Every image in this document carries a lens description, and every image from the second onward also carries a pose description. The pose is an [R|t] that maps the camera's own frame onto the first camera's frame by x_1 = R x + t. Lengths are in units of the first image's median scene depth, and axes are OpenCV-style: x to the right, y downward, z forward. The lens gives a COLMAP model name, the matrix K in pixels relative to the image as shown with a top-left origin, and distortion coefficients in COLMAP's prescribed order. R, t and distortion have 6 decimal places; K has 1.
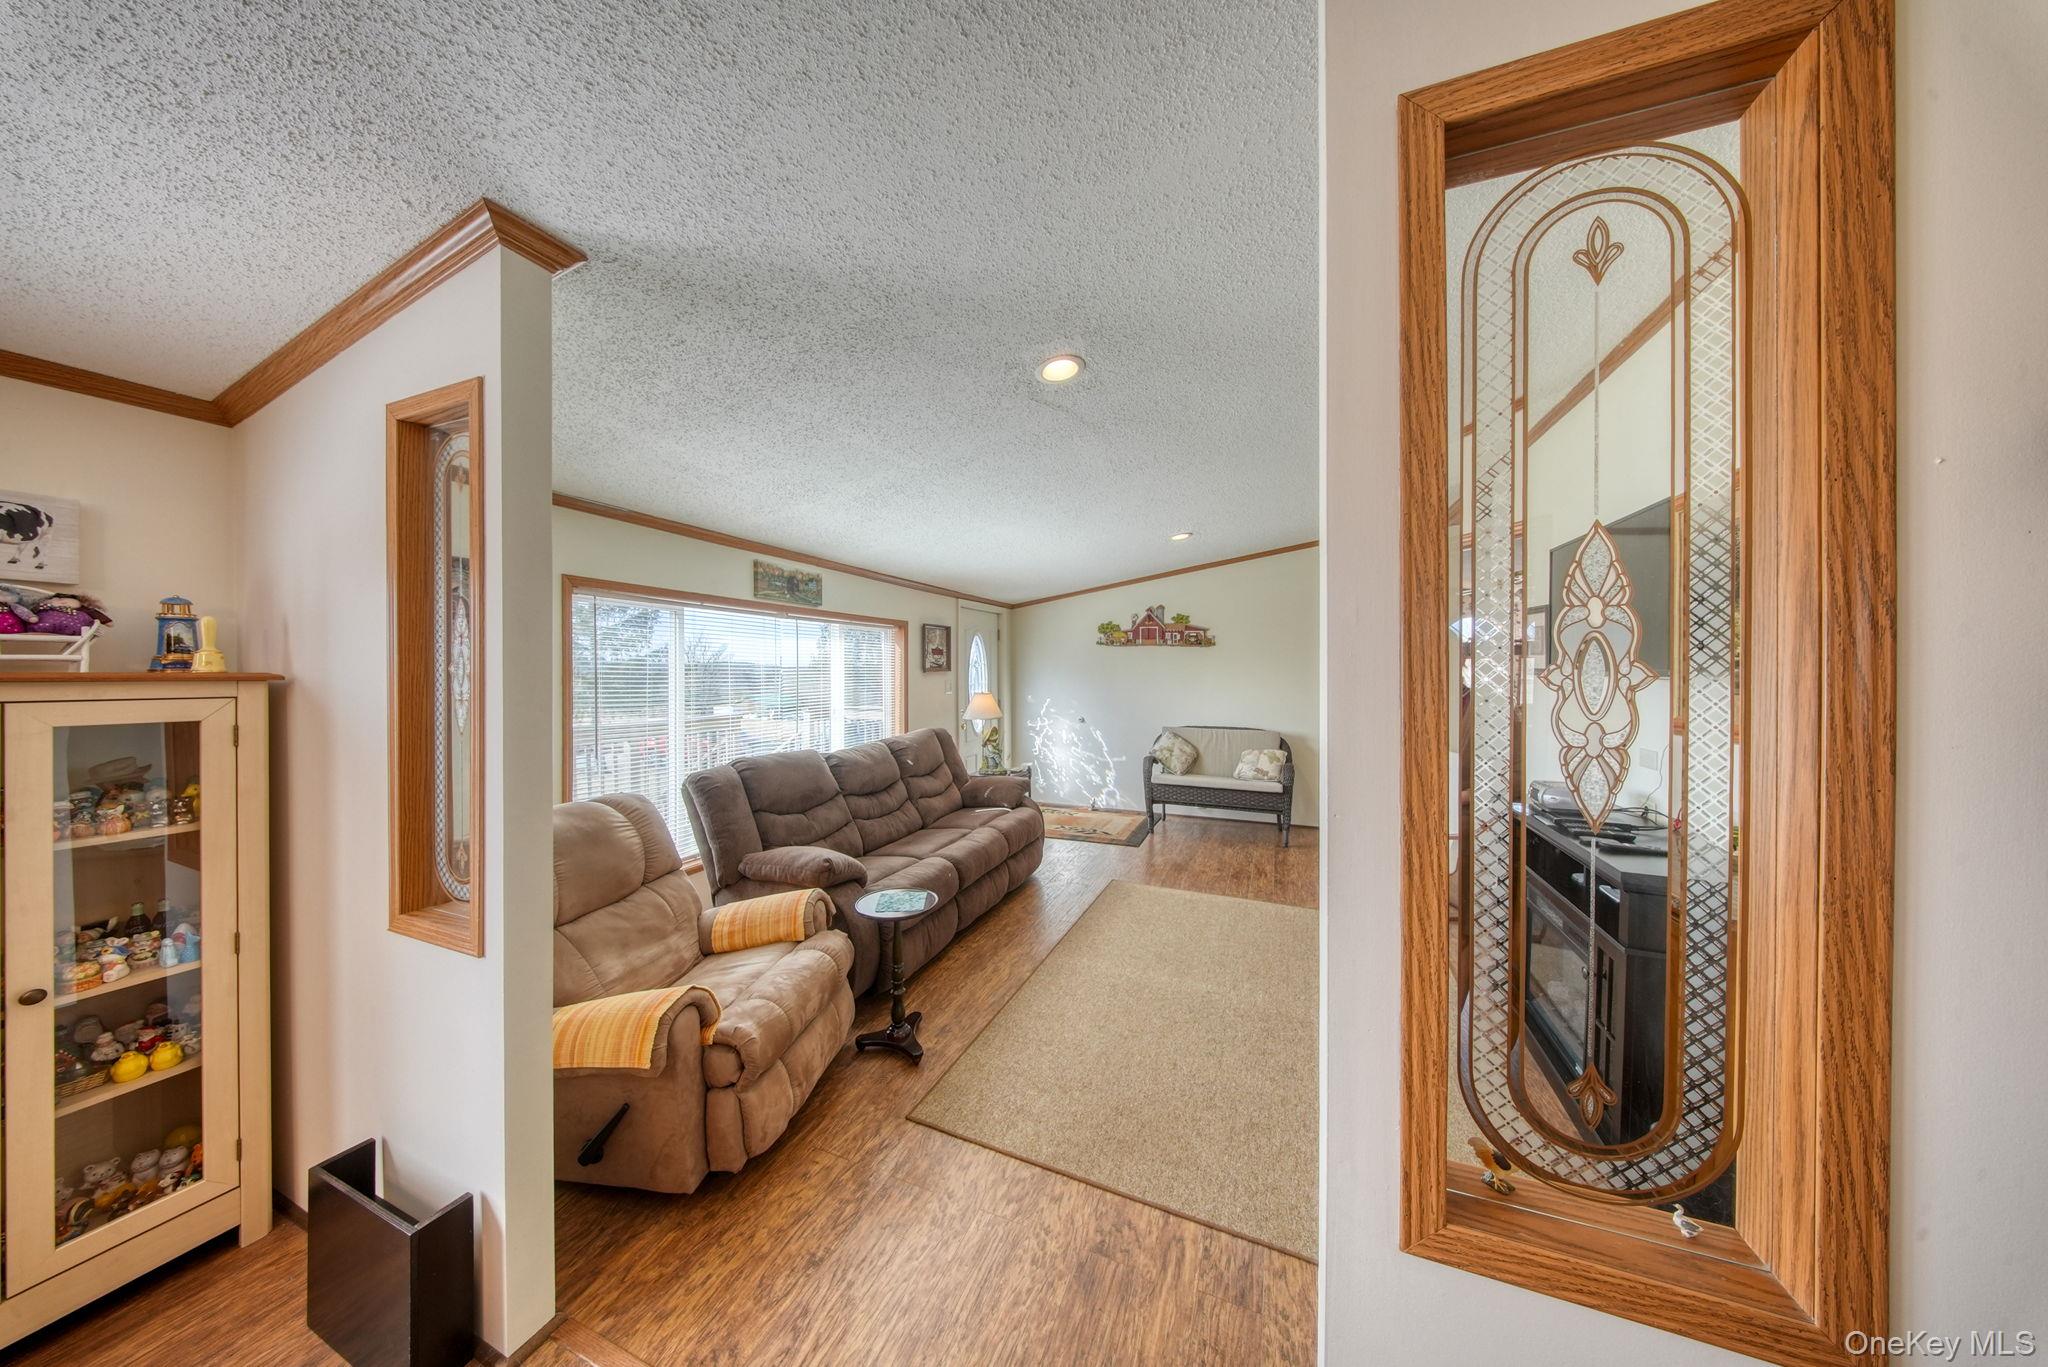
lens RADIAL K [[604.7, 0, 1013.5], [0, 604.7, 673.6], [0, 0, 1]] dist [-0.004808, 0.000113]
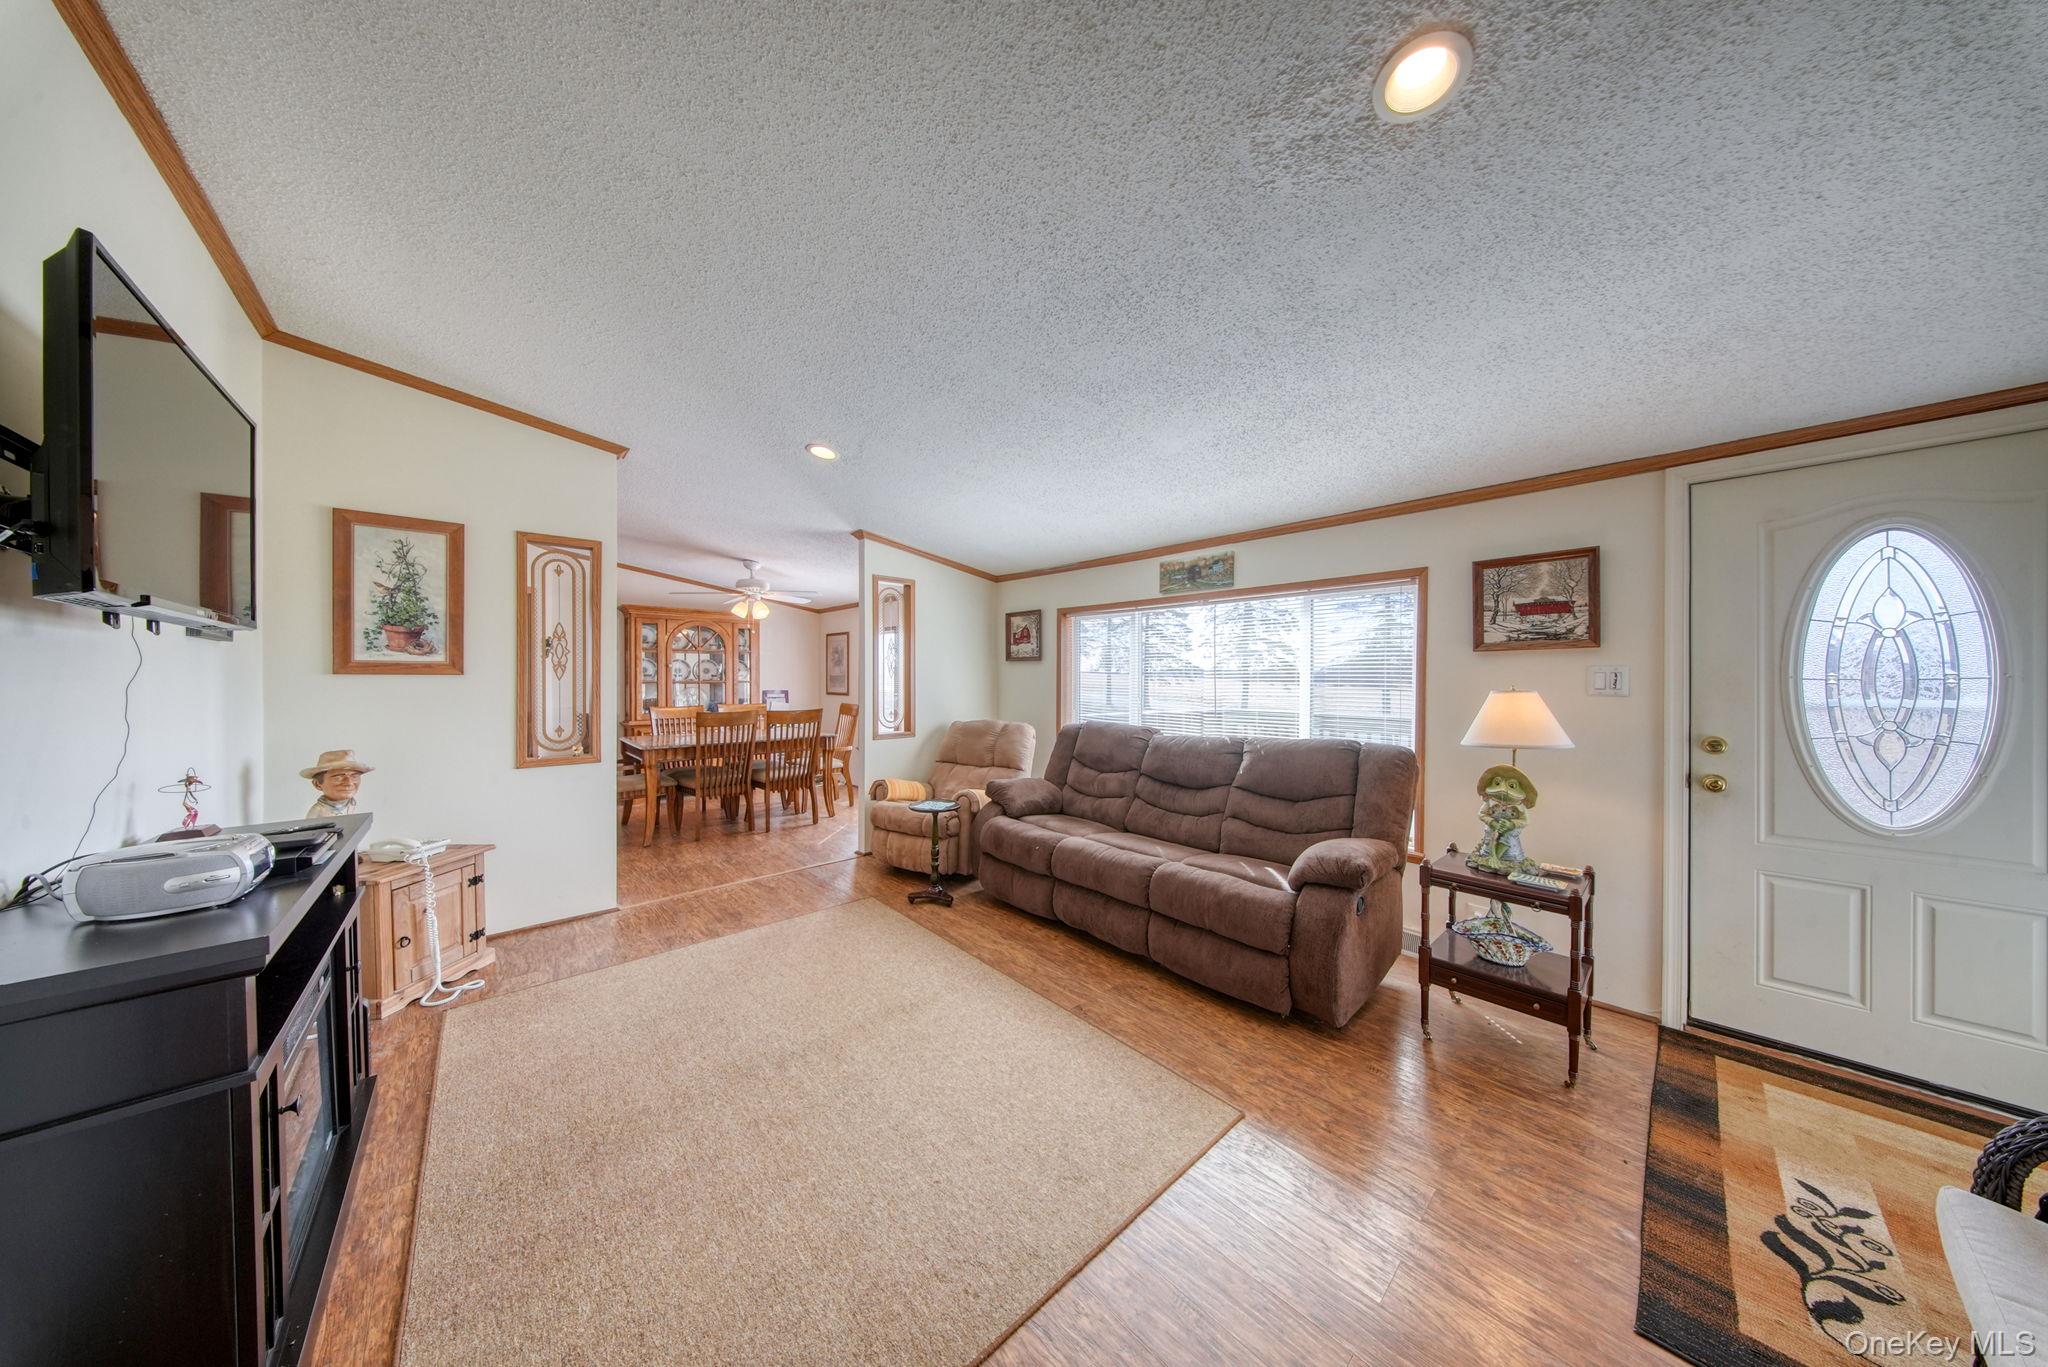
lens RADIAL K [[607.1, 0, 1040.5], [0, 607.1, 683.3], [0, 0, 1]] dist [-0.000730, -0.000044]
pose [[-0.393210, 0.005808, -0.919430, 1.674085], [-0.009763, 0.999897, 0.010492, 0.082405], [0.919397, 0.013102, -0.393113, 2.787626]]
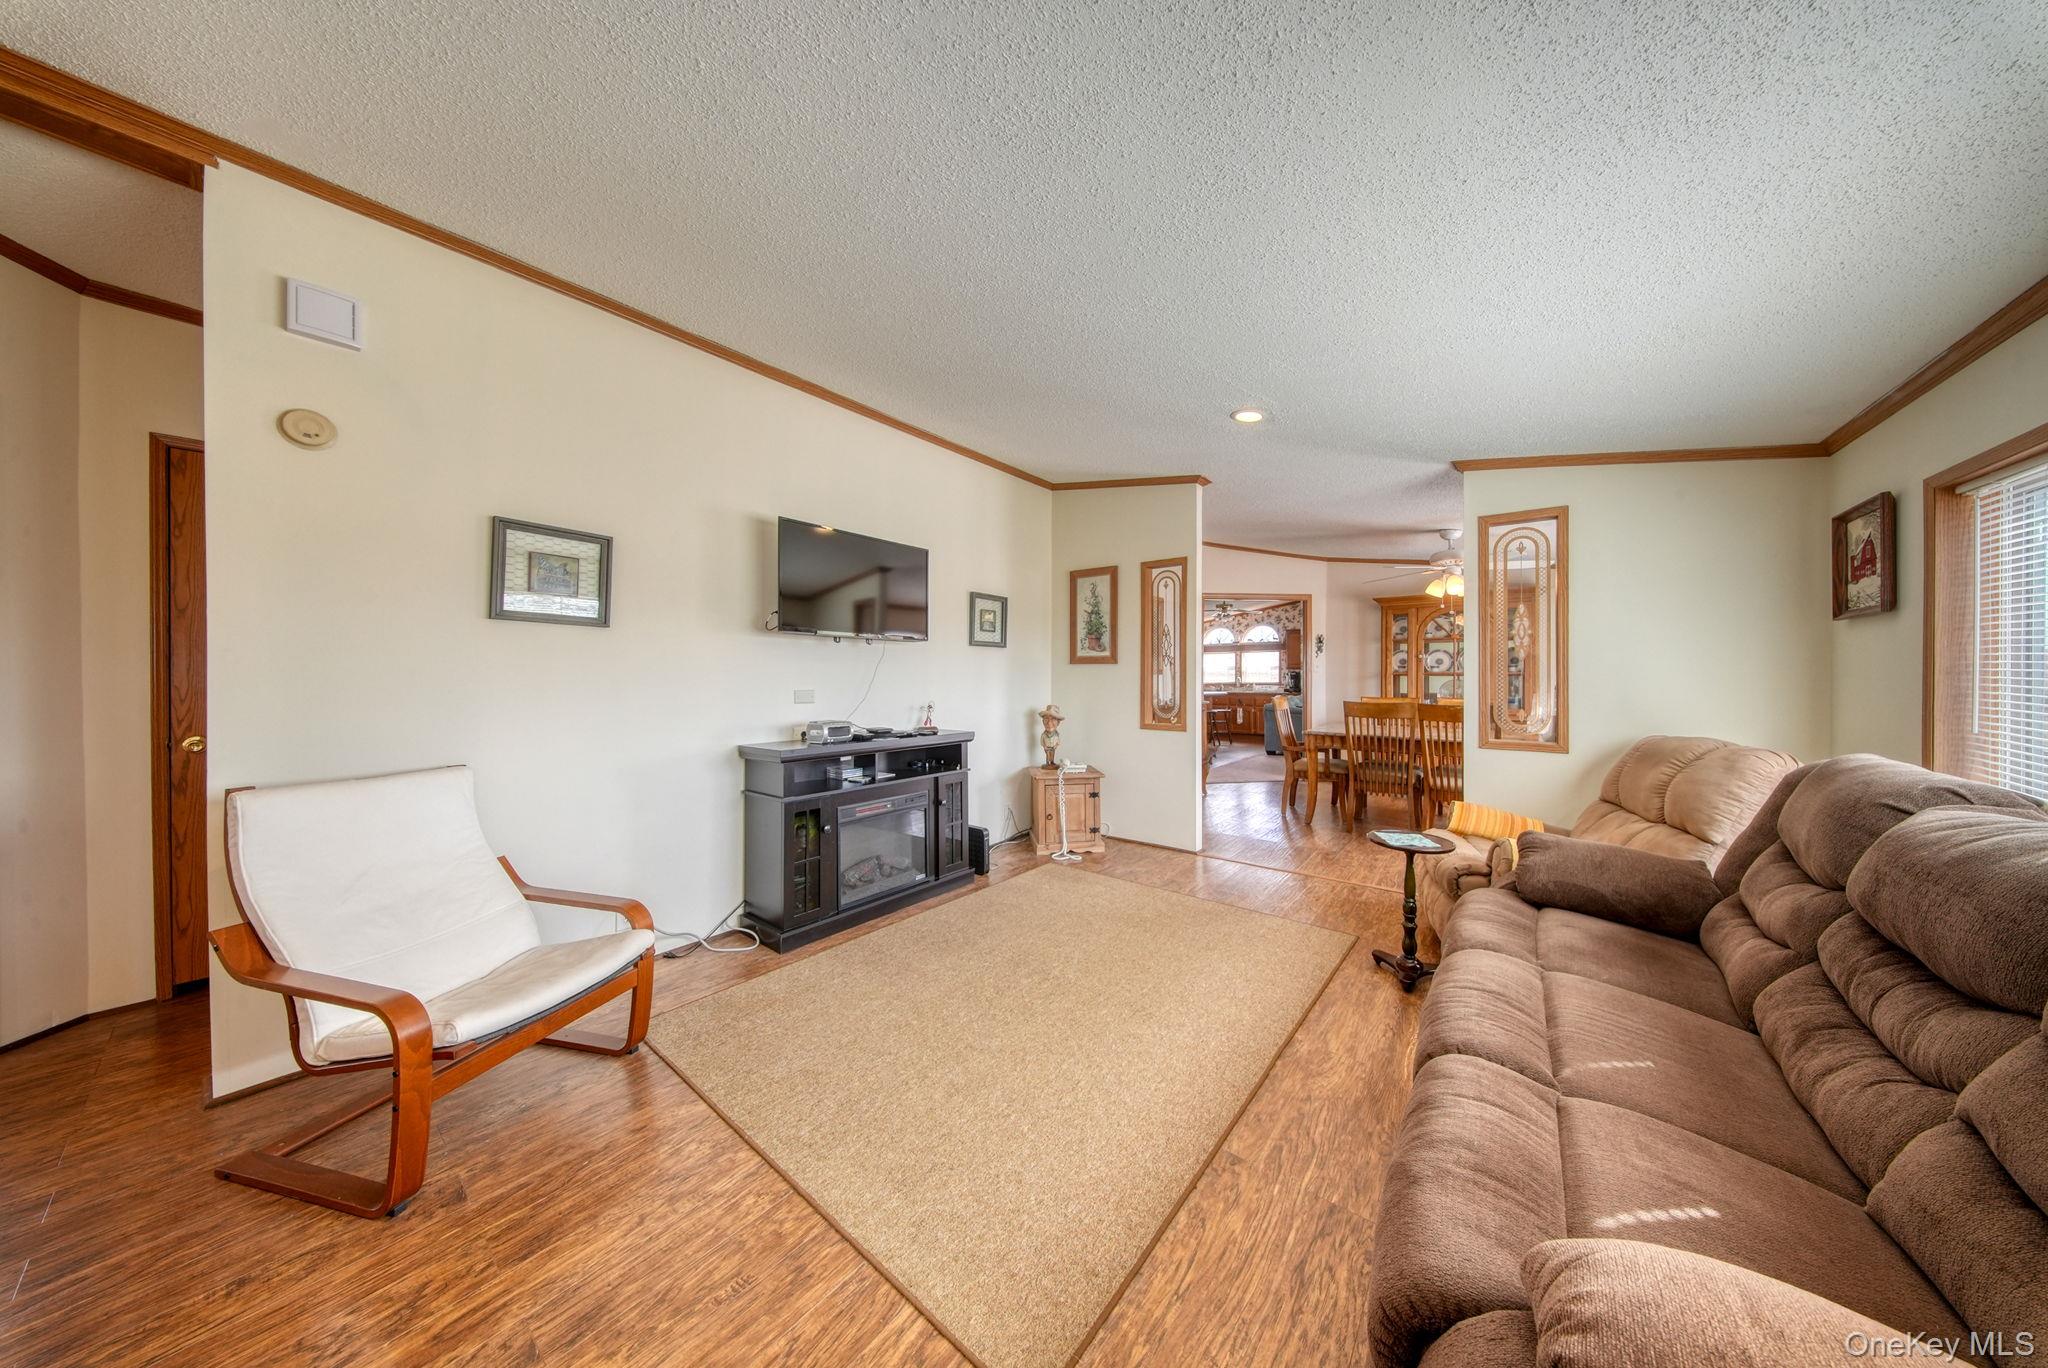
lens RADIAL K [[607.1, 0, 1040.5], [0, 607.1, 683.8], [0, 0, 1]] dist [-0.000730, -0.000044]
pose [[-0.968819, -0.006914, 0.247672, 0.206747], [-0.001739, 0.999776, 0.021108, 0.131730], [-0.247763, 0.020019, -0.968614, 3.319036]]
